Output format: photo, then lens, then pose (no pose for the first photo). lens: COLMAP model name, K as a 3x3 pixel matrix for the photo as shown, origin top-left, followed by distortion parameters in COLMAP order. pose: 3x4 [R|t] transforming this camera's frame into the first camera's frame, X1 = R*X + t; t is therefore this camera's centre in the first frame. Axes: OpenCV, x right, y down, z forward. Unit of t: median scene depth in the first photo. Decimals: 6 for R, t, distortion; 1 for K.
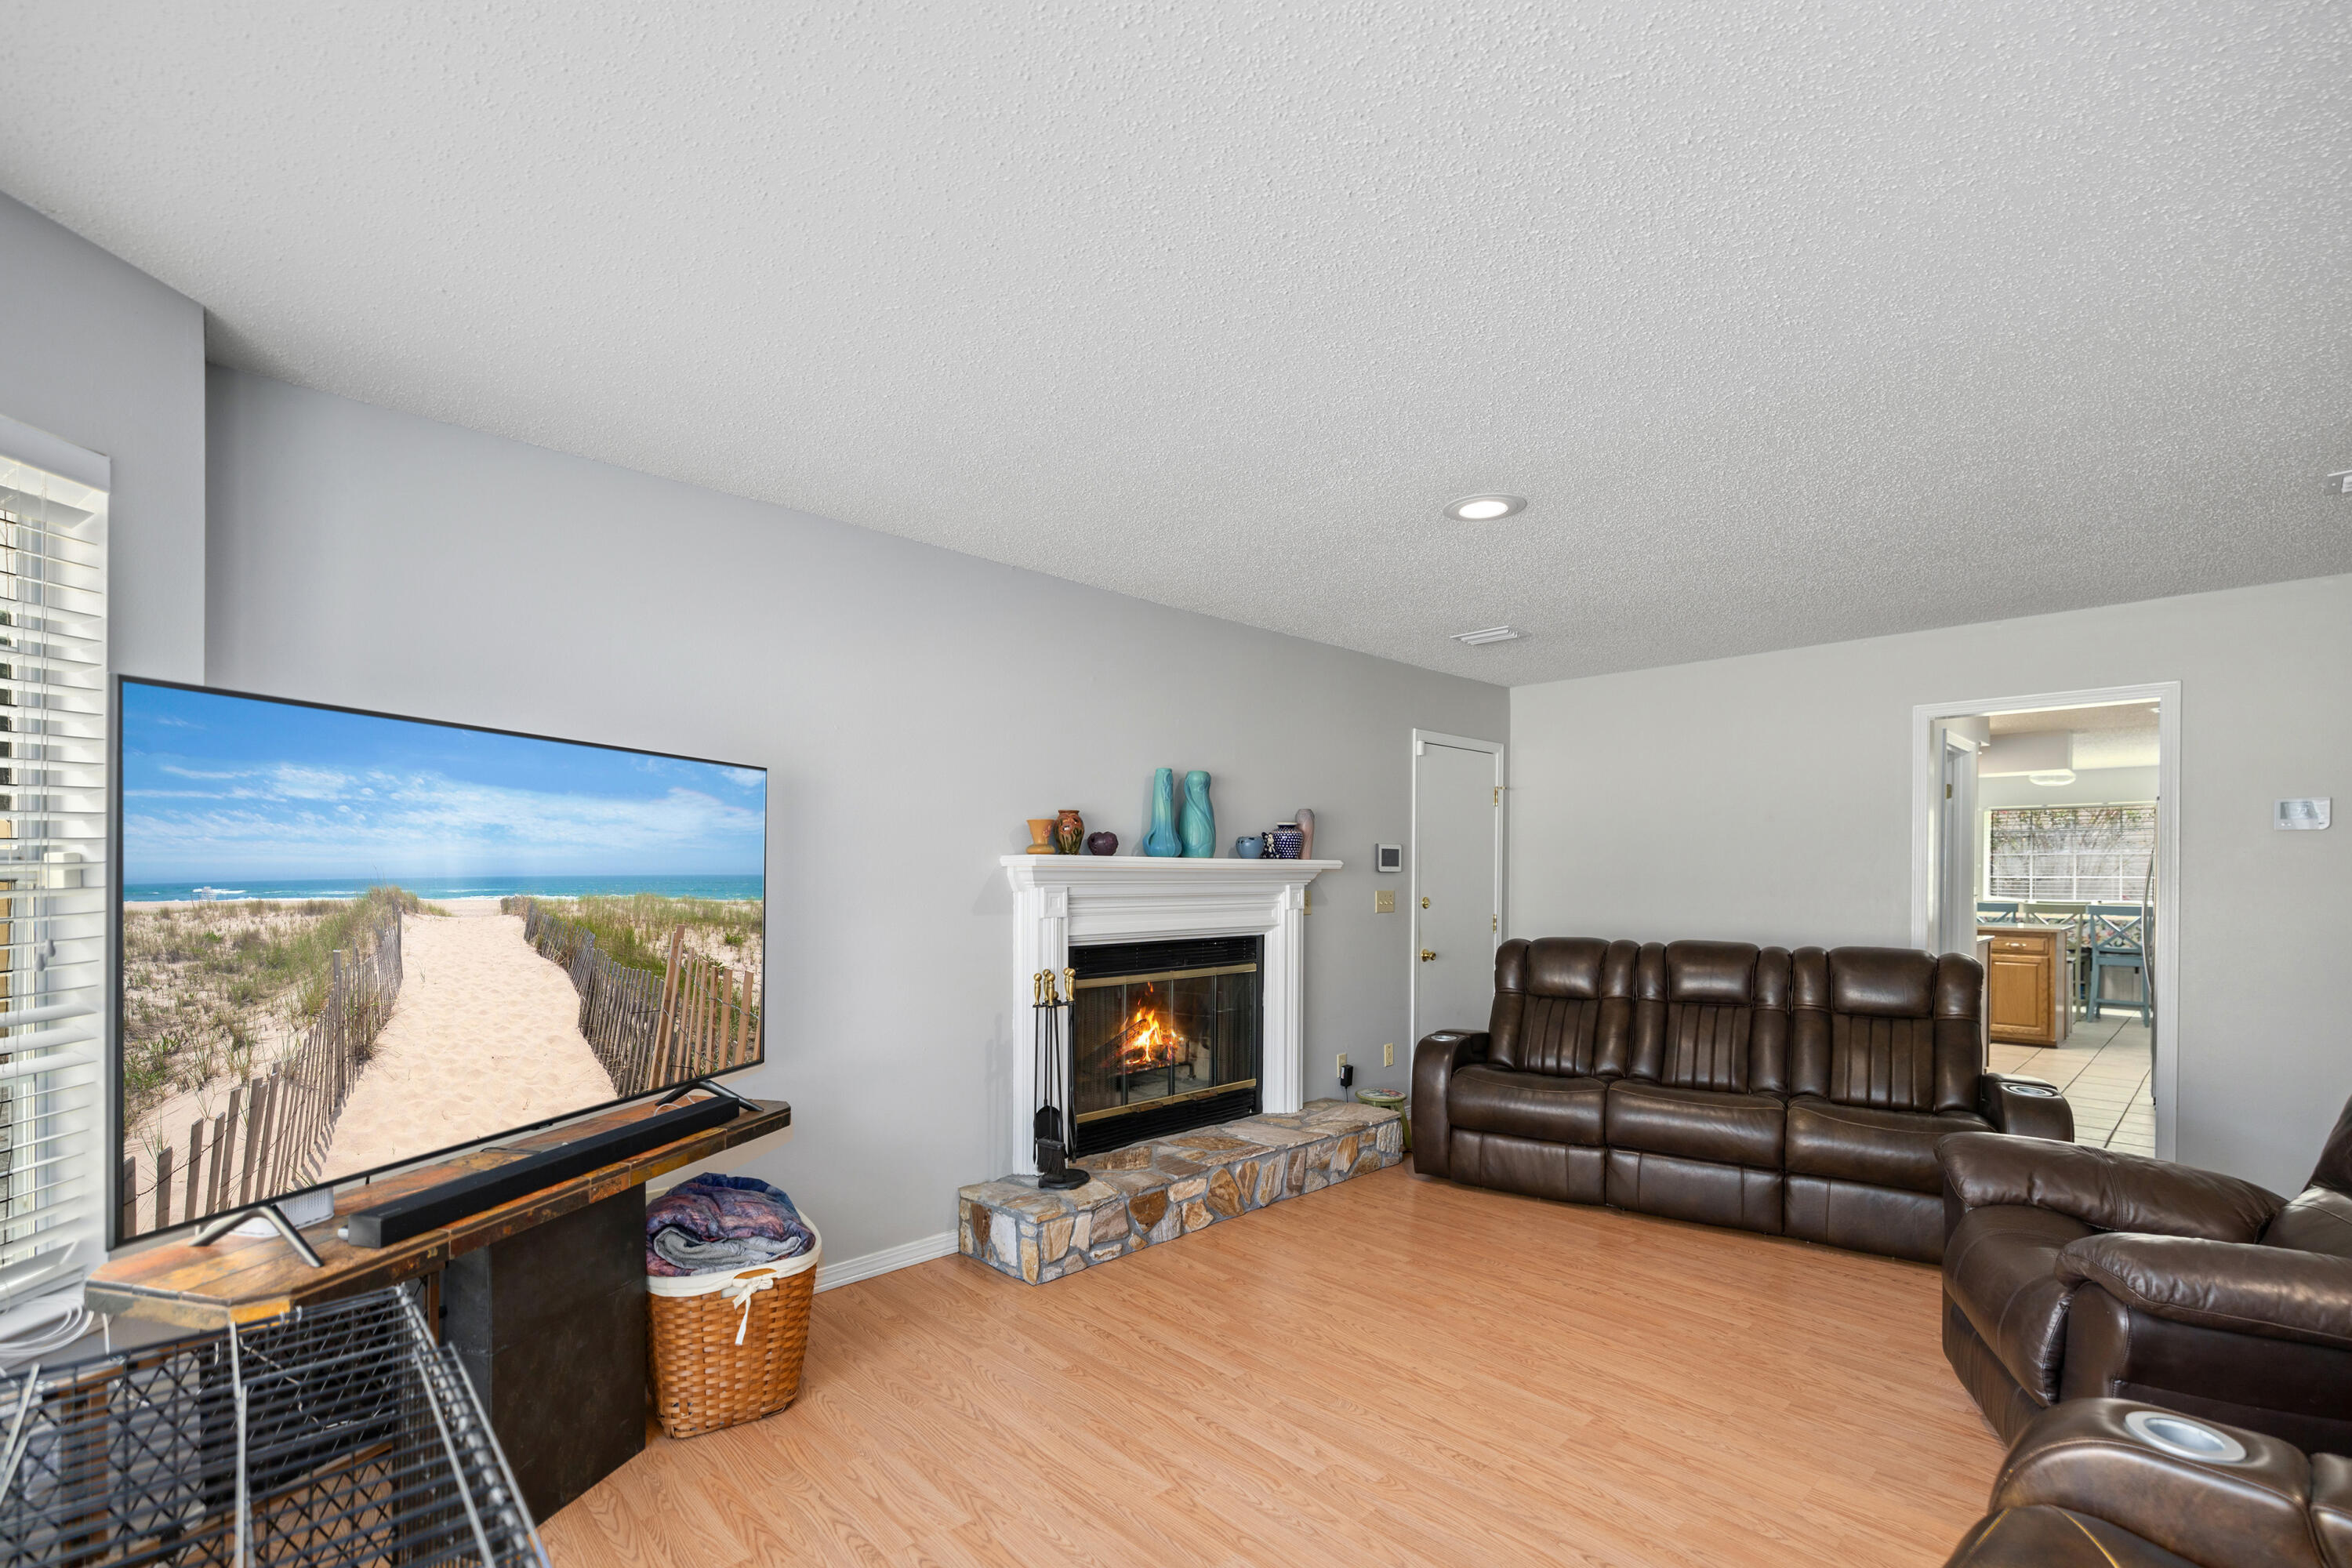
lens RADIAL K [[1003.9, 0, 1173.6], [0, 1003.9, 837.7], [0, 0, 1]] dist [0.000740, 0.000143]
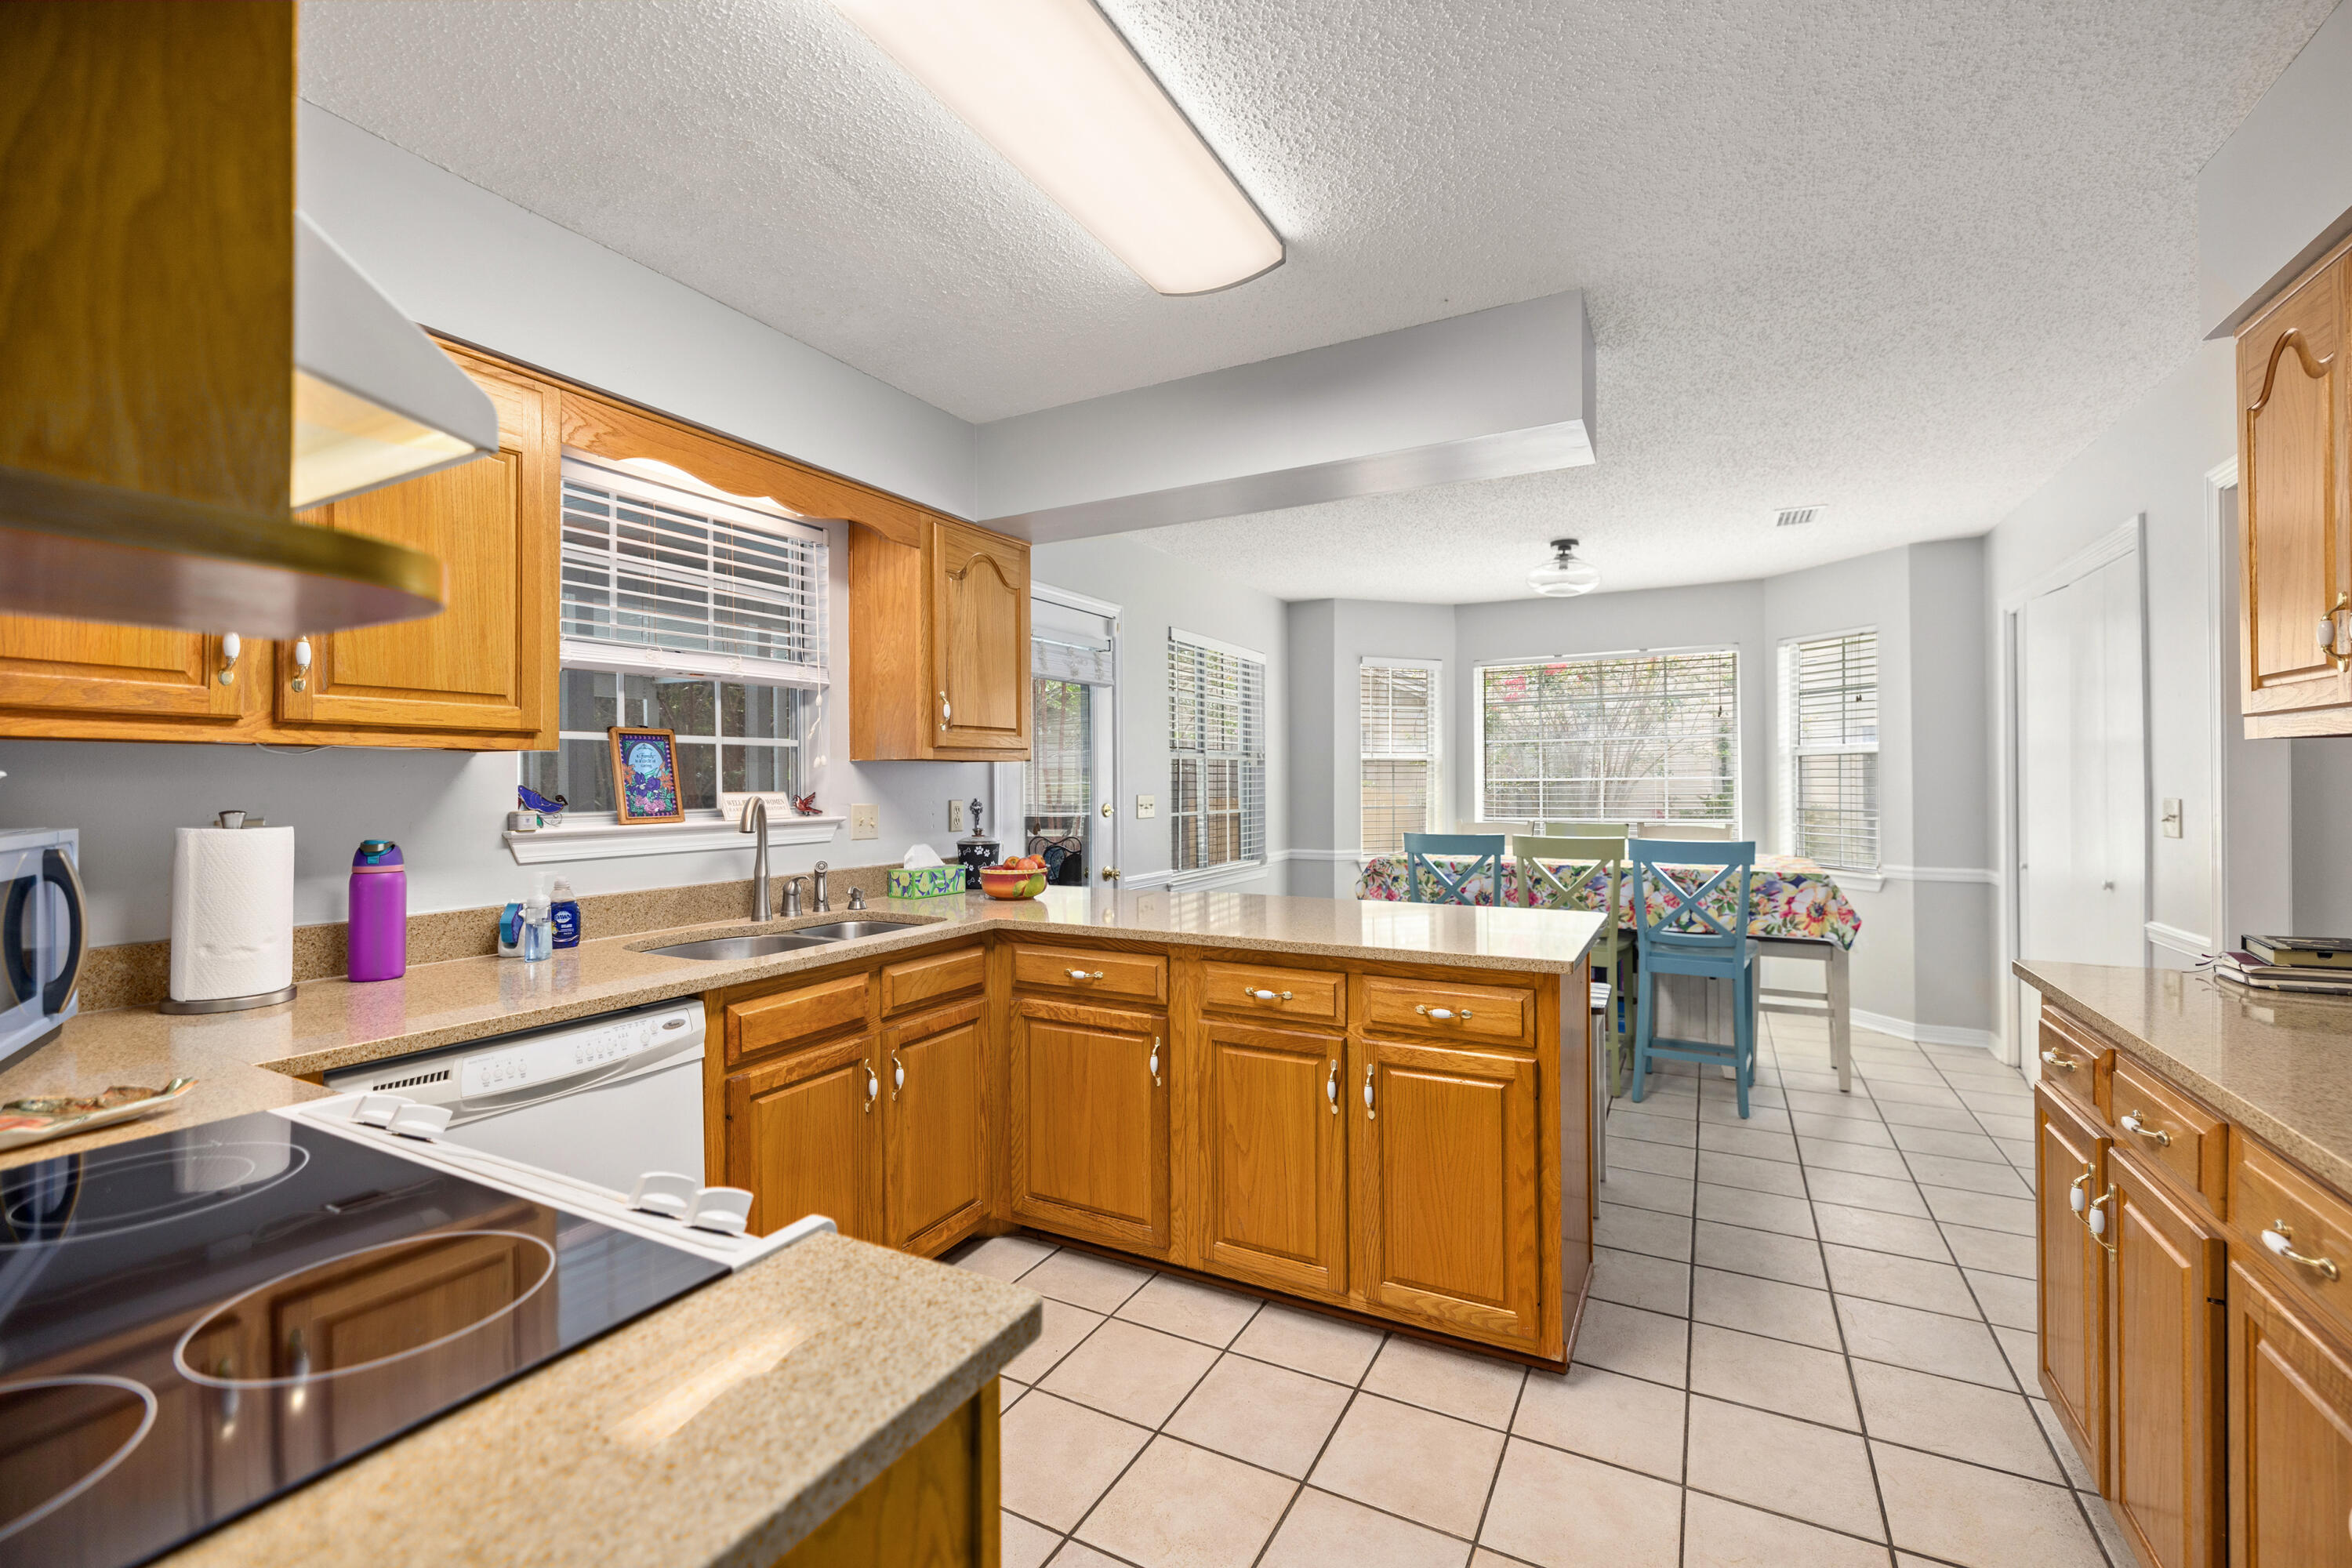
lens RADIAL K [[965.1, 0, 1176.0], [0, 965.1, 784.0], [0, 0, 1]] dist [0.000840, 0.000062]
pose [[0.947080, 0.028270, 0.319750, 0.560724], [-0.029995, 0.999550, 0.000471, 0.047079], [-0.319592, -0.010037, 0.947502, 0.639563]]
